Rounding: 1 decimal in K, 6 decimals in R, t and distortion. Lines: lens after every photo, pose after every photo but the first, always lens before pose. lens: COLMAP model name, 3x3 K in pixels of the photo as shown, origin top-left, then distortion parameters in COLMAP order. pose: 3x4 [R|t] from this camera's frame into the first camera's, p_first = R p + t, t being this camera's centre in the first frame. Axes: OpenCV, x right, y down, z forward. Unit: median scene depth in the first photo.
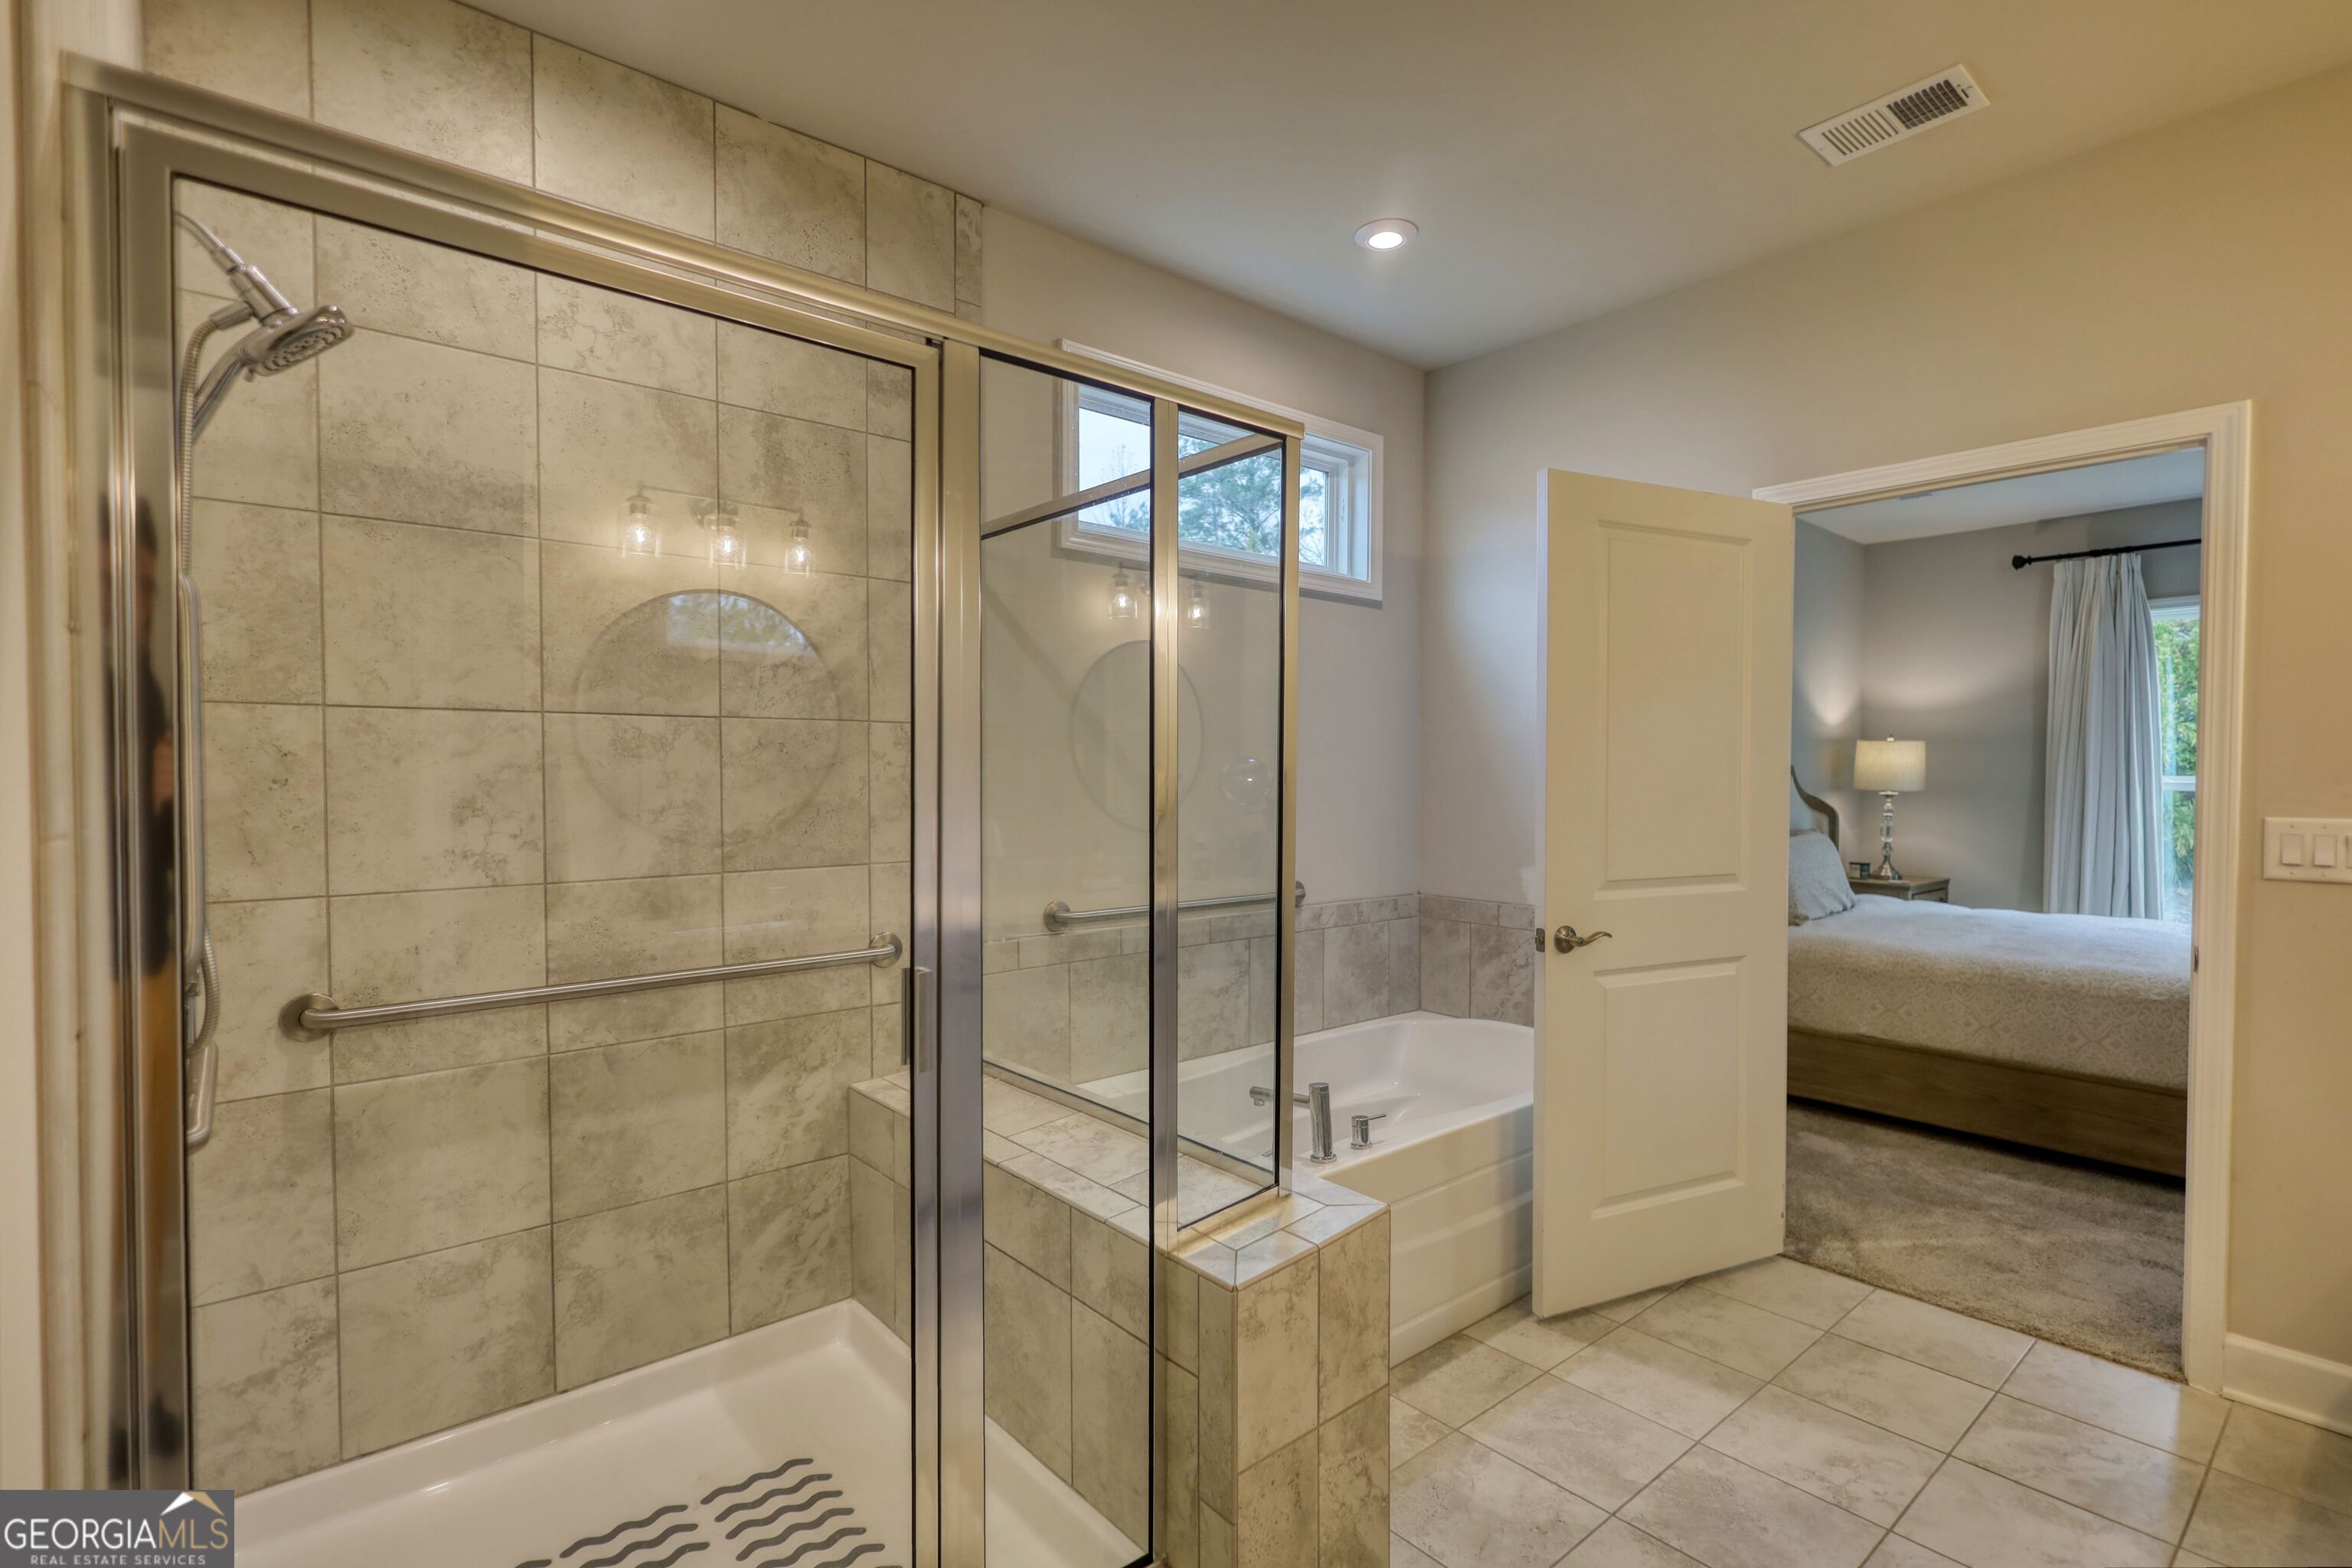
lens RADIAL K [[1098.7, 0, 1177.9], [0, 1098.7, 794.4], [0, 0, 1]] dist [0.000155, -0.000314]
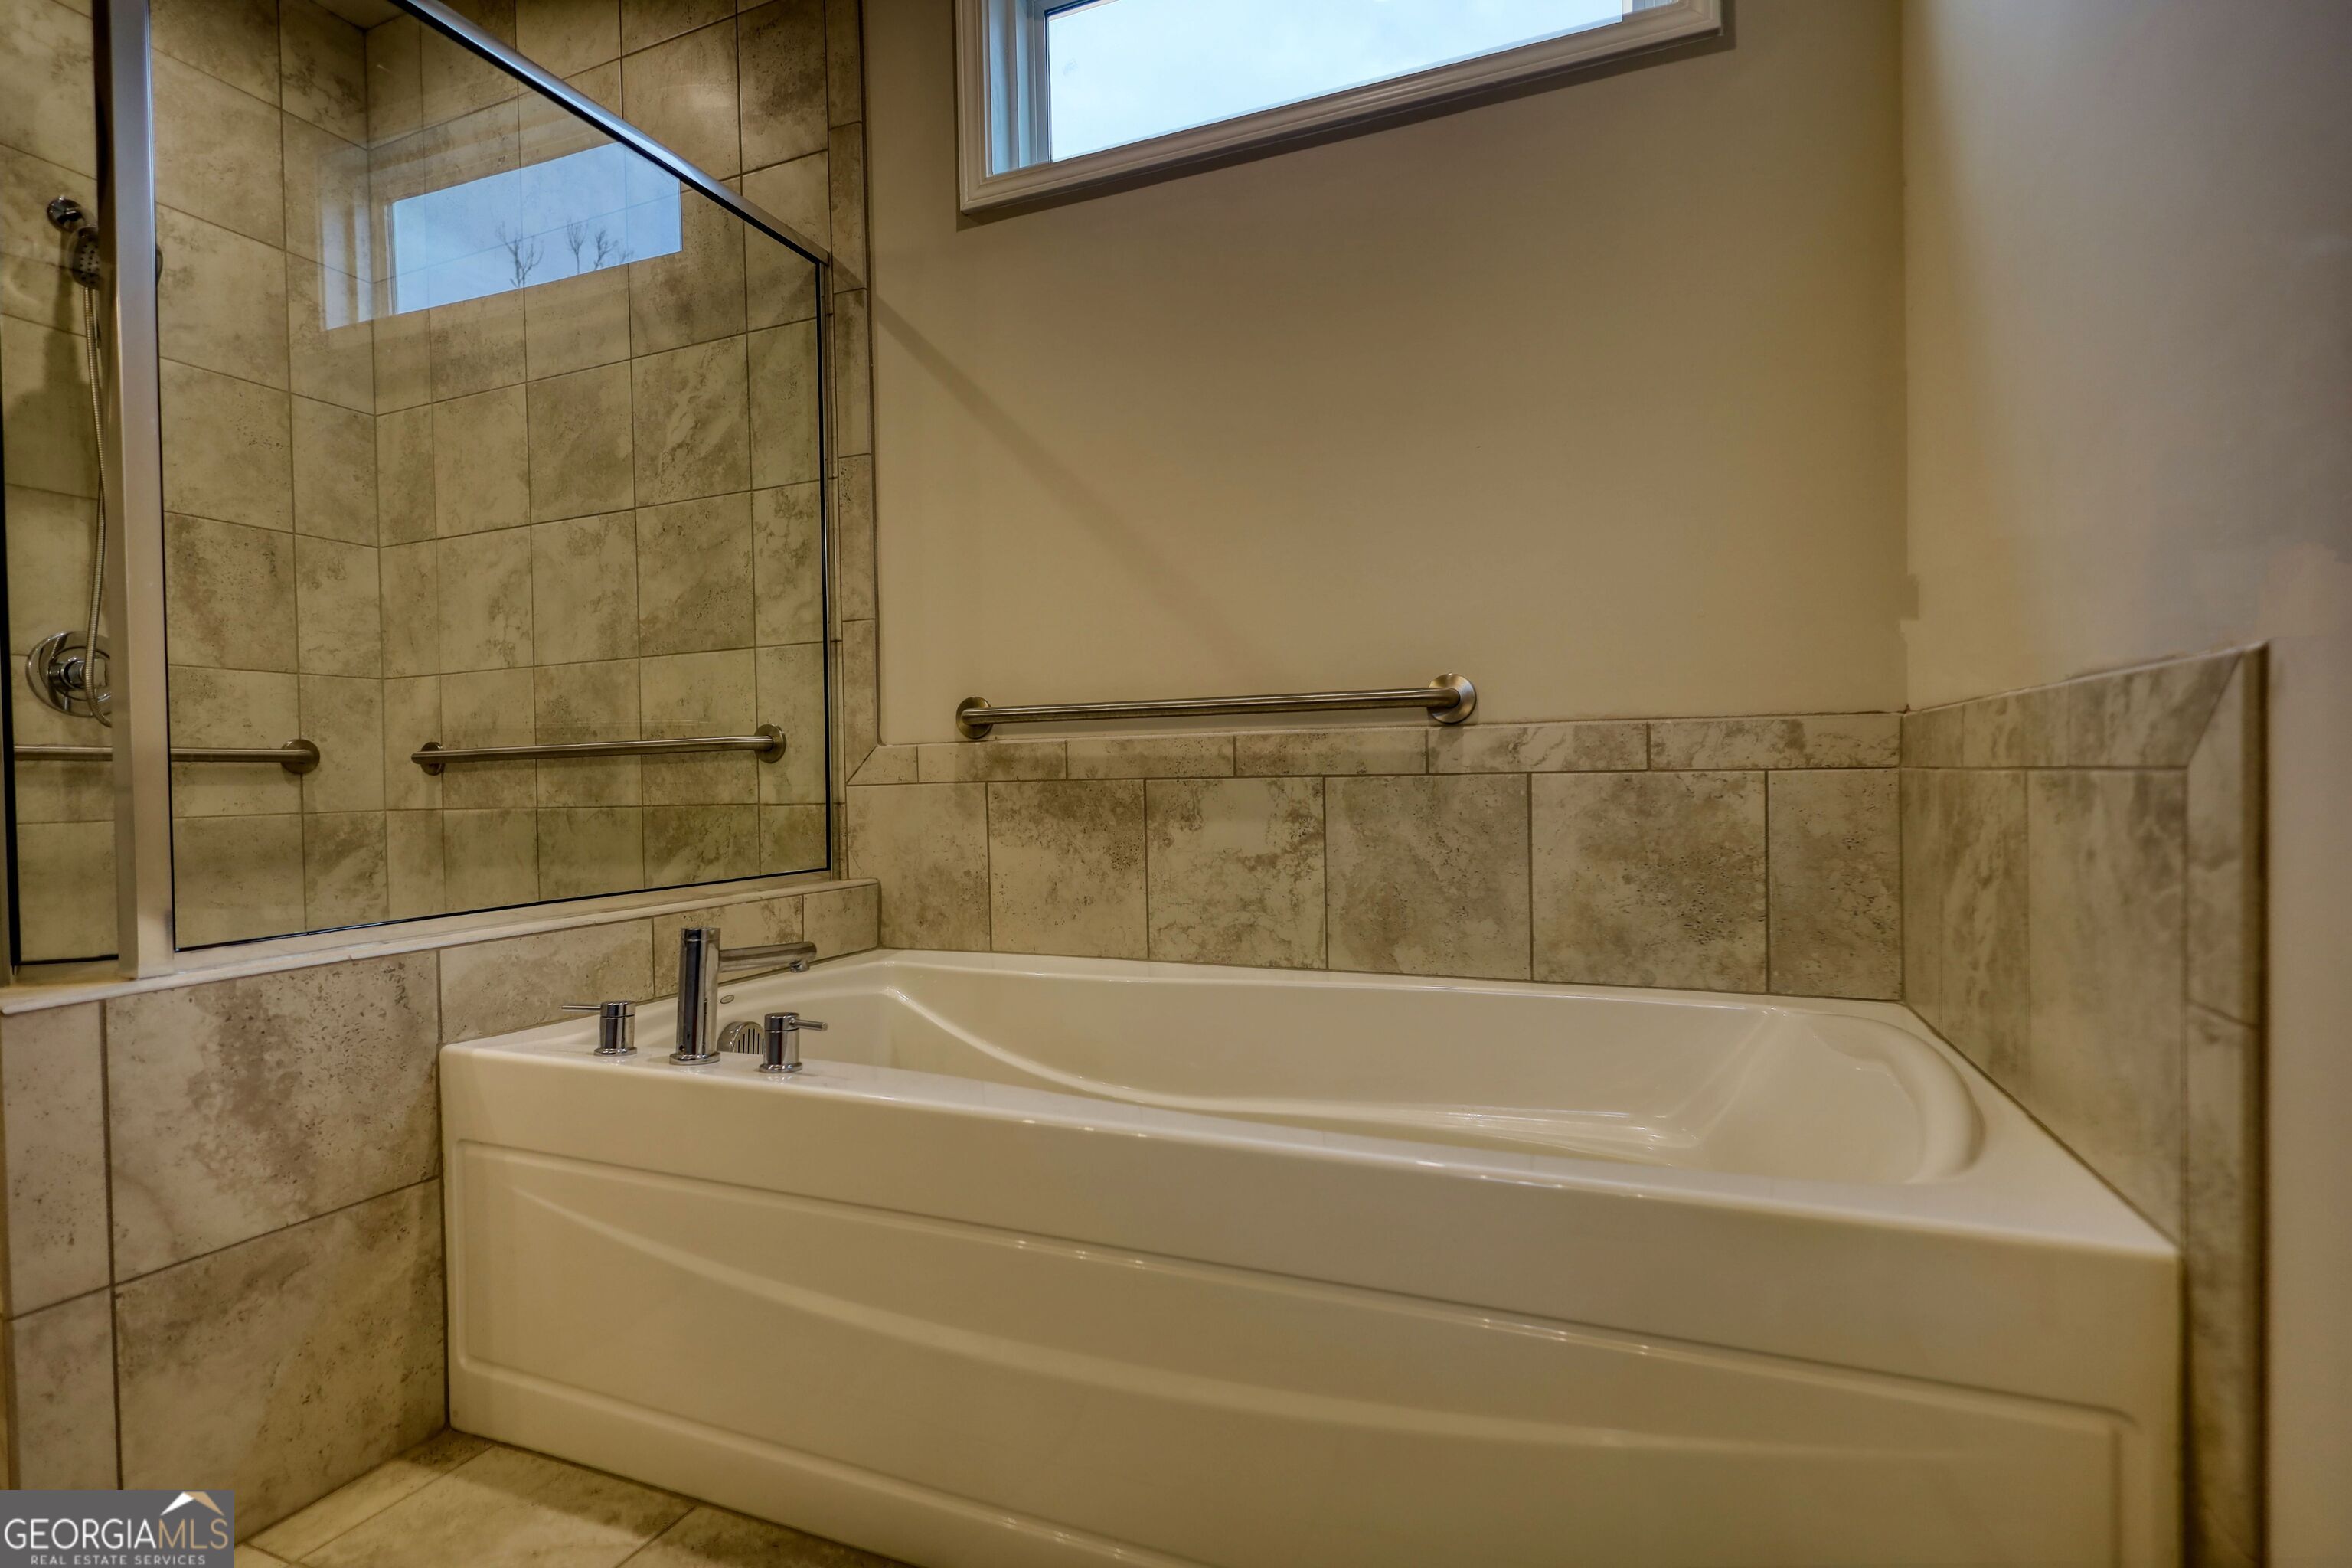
lens RADIAL K [[1098.7, 0, 1177.9], [0, 1098.7, 794.4], [0, 0, 1]] dist [0.000155, -0.000314]
pose [[0.461880, 0.001123, -0.886942, 0.717914], [-0.000029, 0.999999, 0.001251, 0.191562], [0.886943, -0.000552, 0.461879, 0.928019]]
